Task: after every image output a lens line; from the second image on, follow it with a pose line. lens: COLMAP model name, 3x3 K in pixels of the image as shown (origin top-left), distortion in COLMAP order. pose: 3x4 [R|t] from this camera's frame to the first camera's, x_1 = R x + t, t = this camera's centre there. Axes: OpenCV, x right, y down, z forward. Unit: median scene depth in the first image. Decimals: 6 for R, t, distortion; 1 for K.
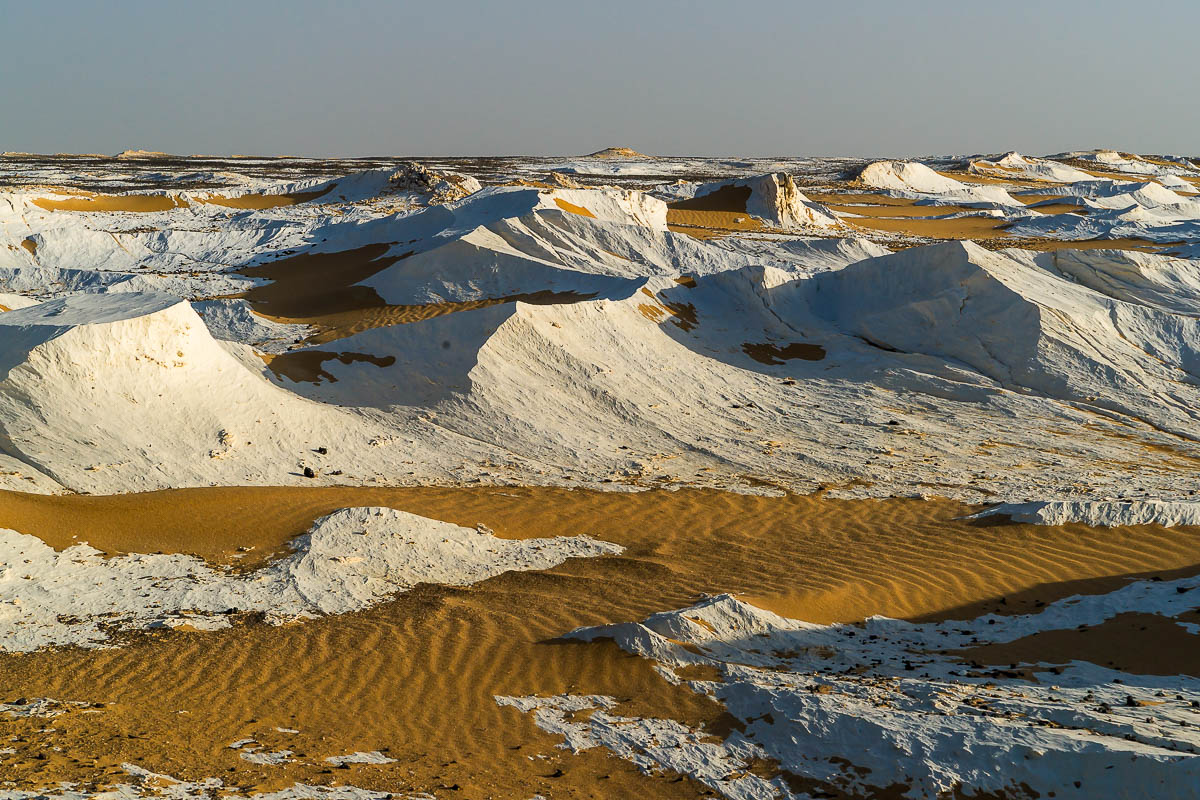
lens RADIAL K [[2489.7, 0, 605.5], [0, 2489.7, 402.9], [0, 0, 1]] dist [-0.003133, 0.000000]
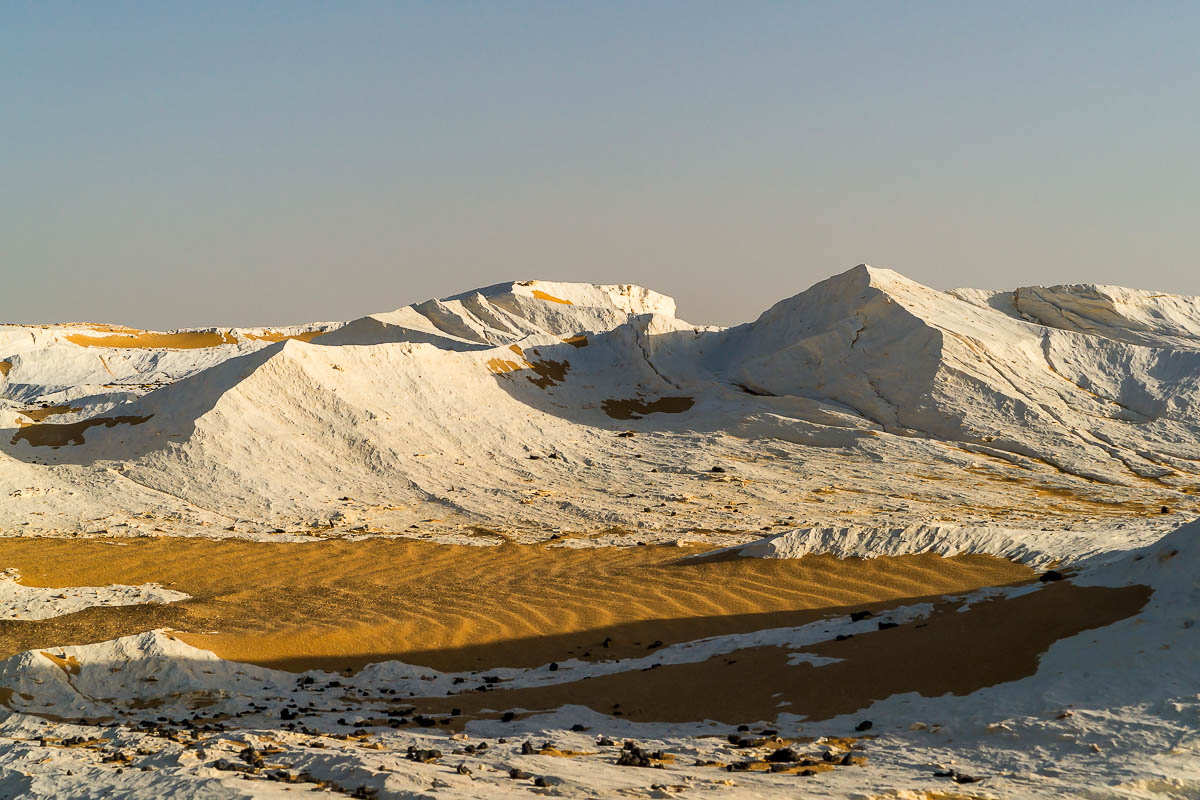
lens RADIAL K [[2489.7, 0, 563.4], [0, 2489.7, 393.9], [0, 0, 1]] dist [-0.003133, 0.000000]
pose [[0.994643, -0.014617, -0.102327, 0.139280], [0.006503, 0.996839, -0.079183, 0.042619], [0.103161, 0.078094, 0.991594, 0.222411]]
